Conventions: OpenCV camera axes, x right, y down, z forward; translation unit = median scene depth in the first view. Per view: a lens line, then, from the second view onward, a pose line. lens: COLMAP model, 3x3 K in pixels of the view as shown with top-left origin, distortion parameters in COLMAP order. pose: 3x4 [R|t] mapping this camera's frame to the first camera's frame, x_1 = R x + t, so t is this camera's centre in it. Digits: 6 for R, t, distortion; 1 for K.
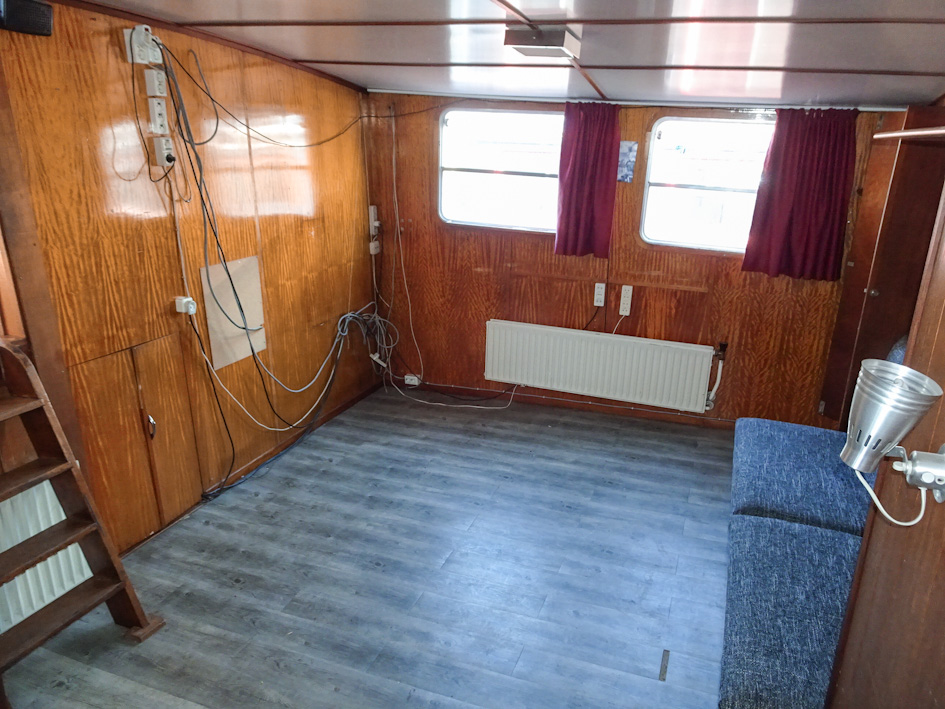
lens RADIAL K [[672.1, 0, 472.5], [0, 672.1, 354.5], [0, 0, 1]] dist [0.005566, -0.000952]
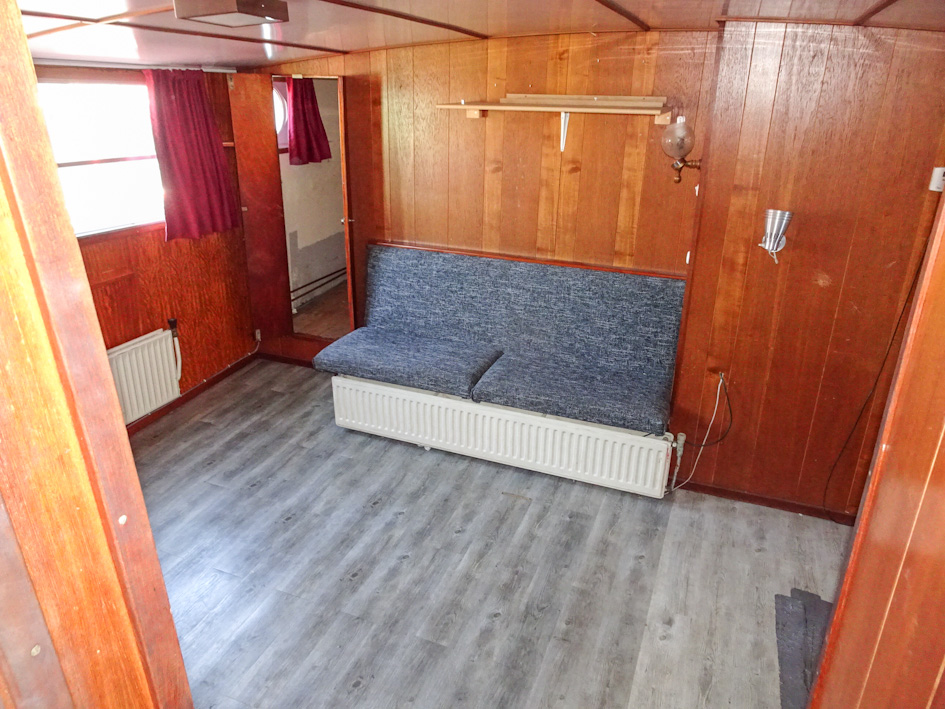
lens RADIAL K [[671.5, 0, 472.5], [0, 671.5, 354.5], [0, 0, 1]] dist [0.004765, -0.004108]
pose [[0.015229, -0.395894, 0.918170, -0.791919], [0.301486, 0.877358, 0.373296, -0.310653], [-0.953349, 0.271130, 0.132718, 0.742119]]
